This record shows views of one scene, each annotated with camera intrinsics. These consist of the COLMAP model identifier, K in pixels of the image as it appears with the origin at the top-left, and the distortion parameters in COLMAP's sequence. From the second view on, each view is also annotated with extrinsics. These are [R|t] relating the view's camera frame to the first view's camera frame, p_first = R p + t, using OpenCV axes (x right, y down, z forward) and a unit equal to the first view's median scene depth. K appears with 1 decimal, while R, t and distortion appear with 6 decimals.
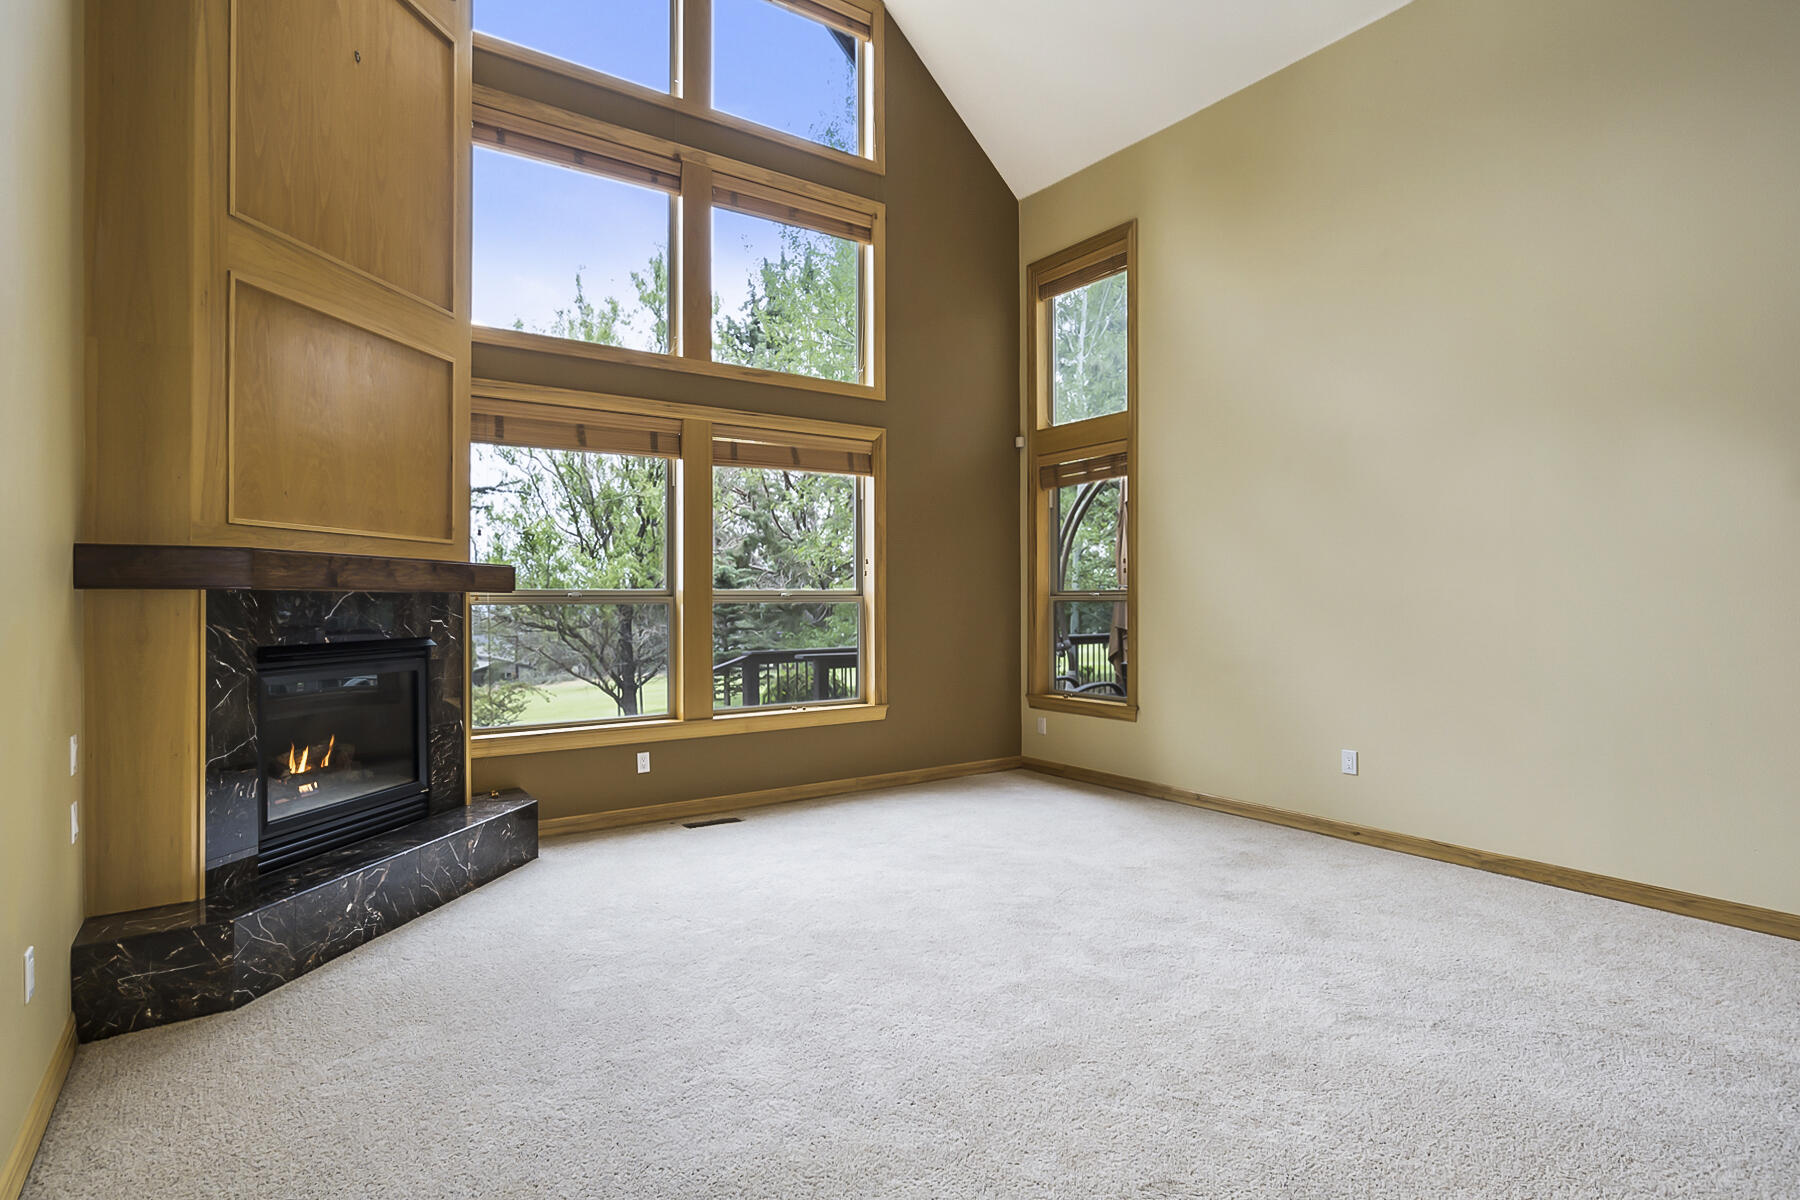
lens RADIAL K [[907.3, 0, 902.4], [0, 907.3, 593.7], [0, 0, 1]] dist [-0.009654, 0.004073]
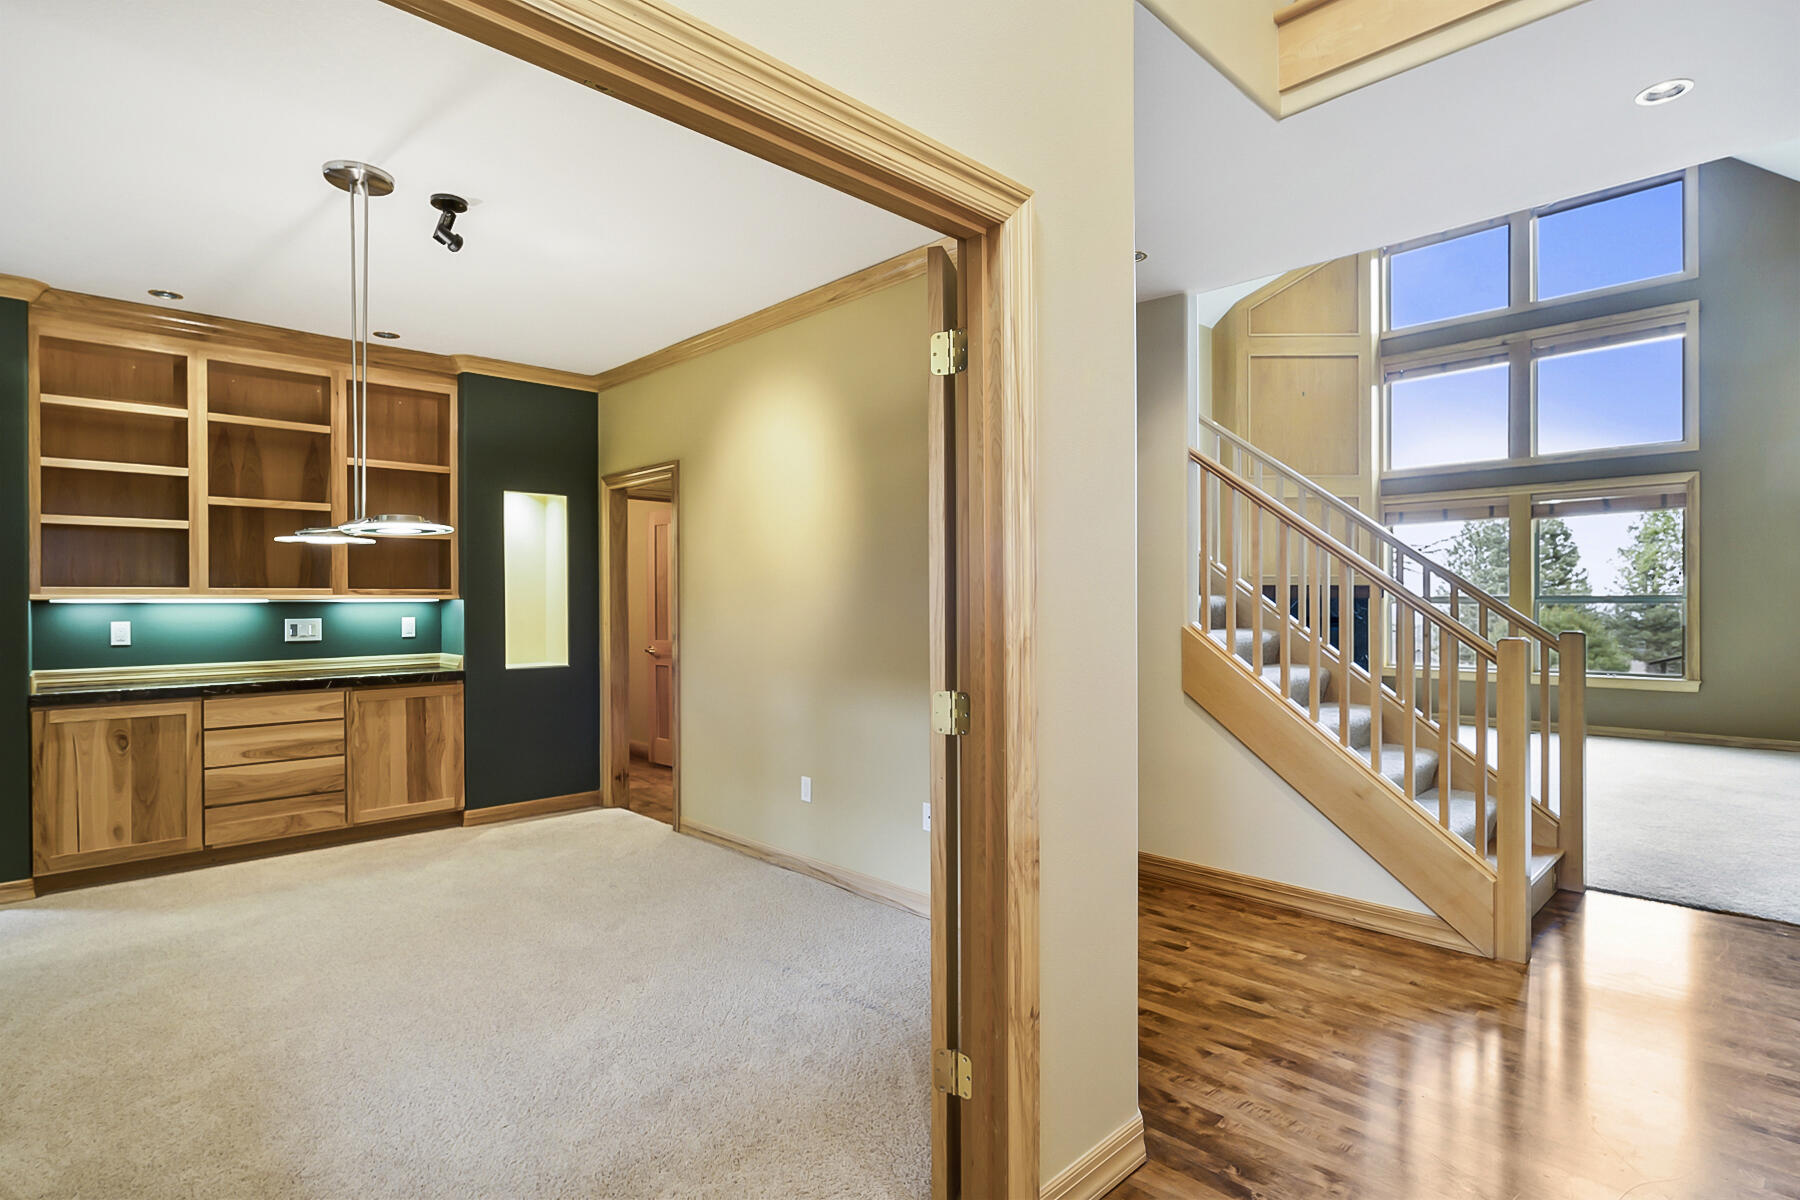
lens RADIAL K [[907.3, 0, 895.7], [0, 907.3, 598.5], [0, 0, 1]] dist [-0.009654, 0.004073]
pose [[0.151309, -0.000328, -0.988486, 1.617486], [0.006475, 0.999979, 0.000659, -0.008847], [0.988465, -0.006500, 0.151308, -0.512629]]
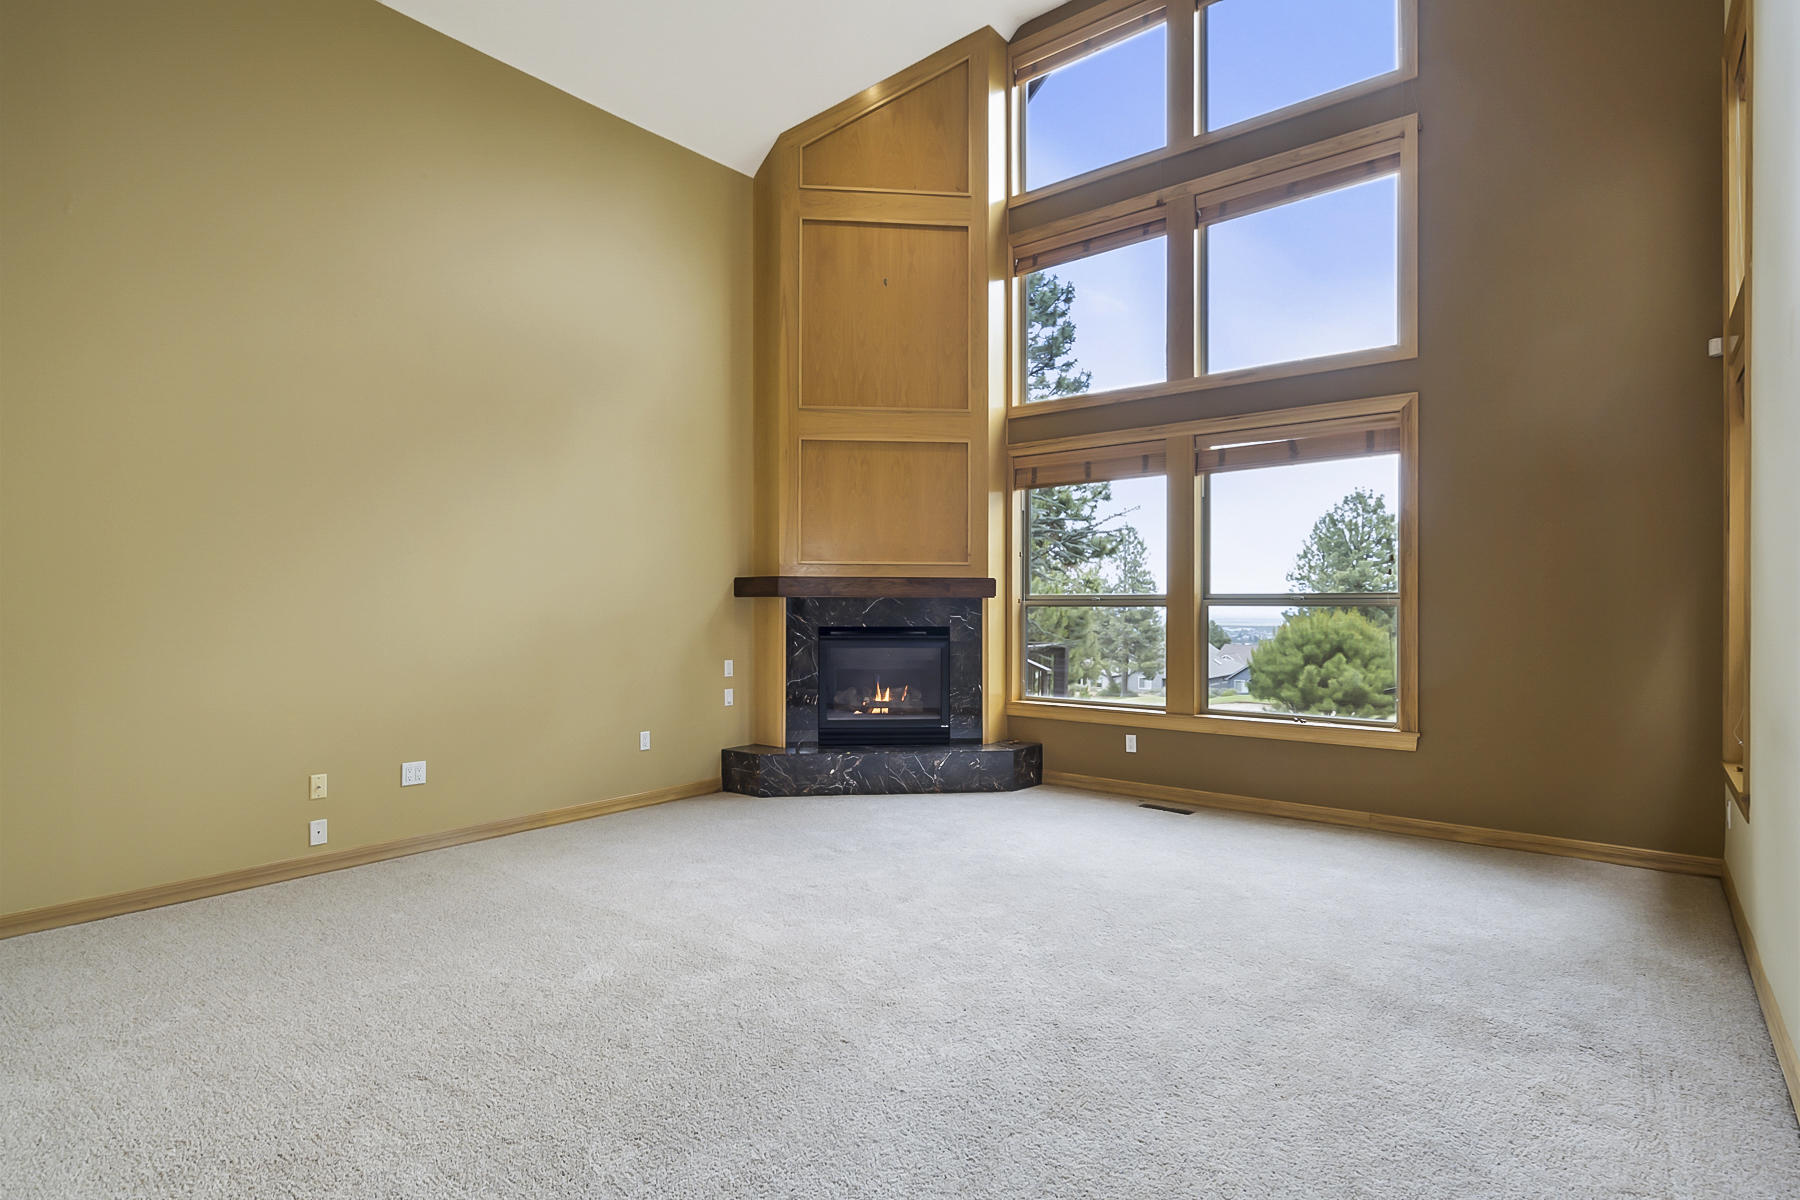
lens RADIAL K [[907.3, 0, 915.1], [0, 907.3, 601.7], [0, 0, 1]] dist [-0.009654, 0.004073]
pose [[0.280476, 0.000918, -0.959861, 0.926562], [0.004296, 0.999988, 0.002212, 0.002049], [0.959851, -0.004744, 0.280469, 0.509080]]
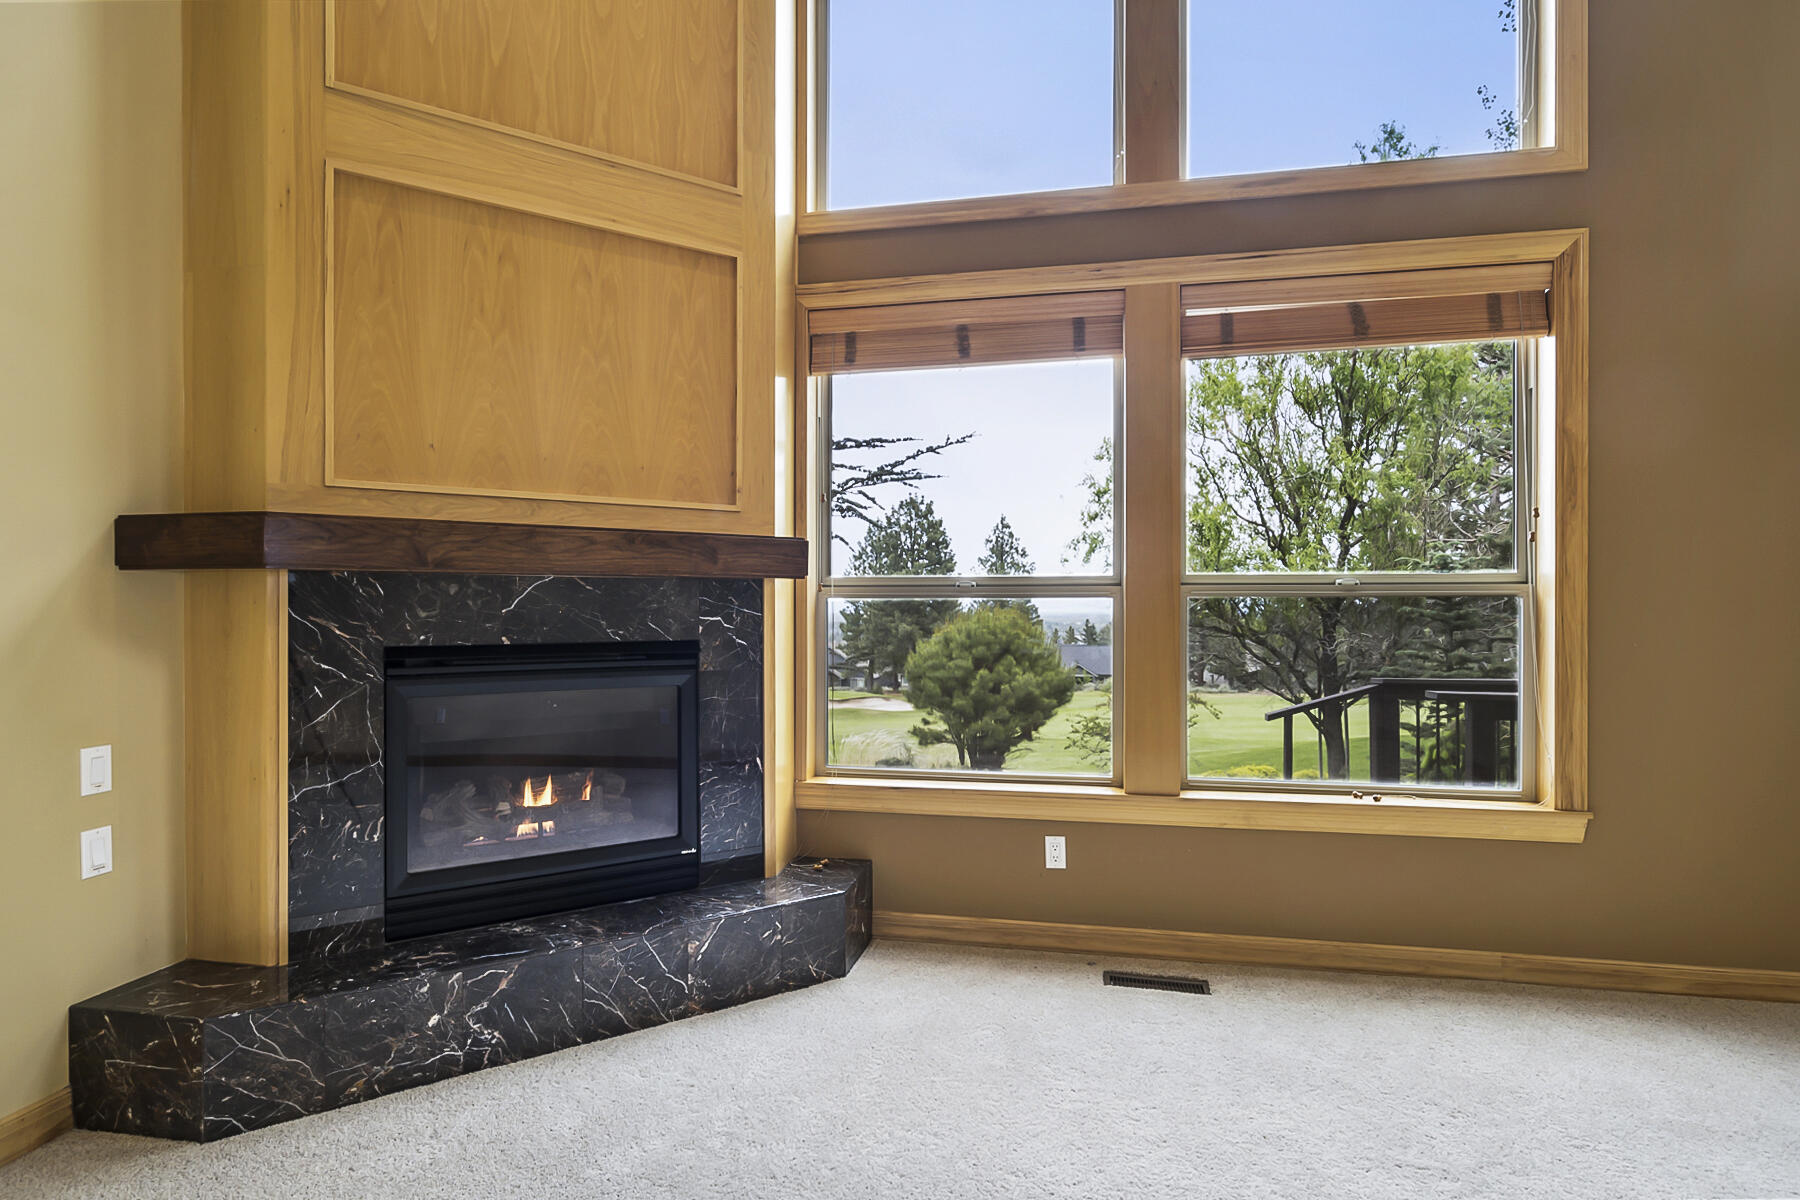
lens RADIAL K [[907.3, 0, 897.8], [0, 907.3, 606.6], [0, 0, 1]] dist [-0.009654, 0.004073]
pose [[0.684045, 0.005771, -0.729417, 0.116623], [0.002236, 0.999947, 0.010009, 0.013948], [0.729436, -0.008477, 0.683996, 0.614156]]
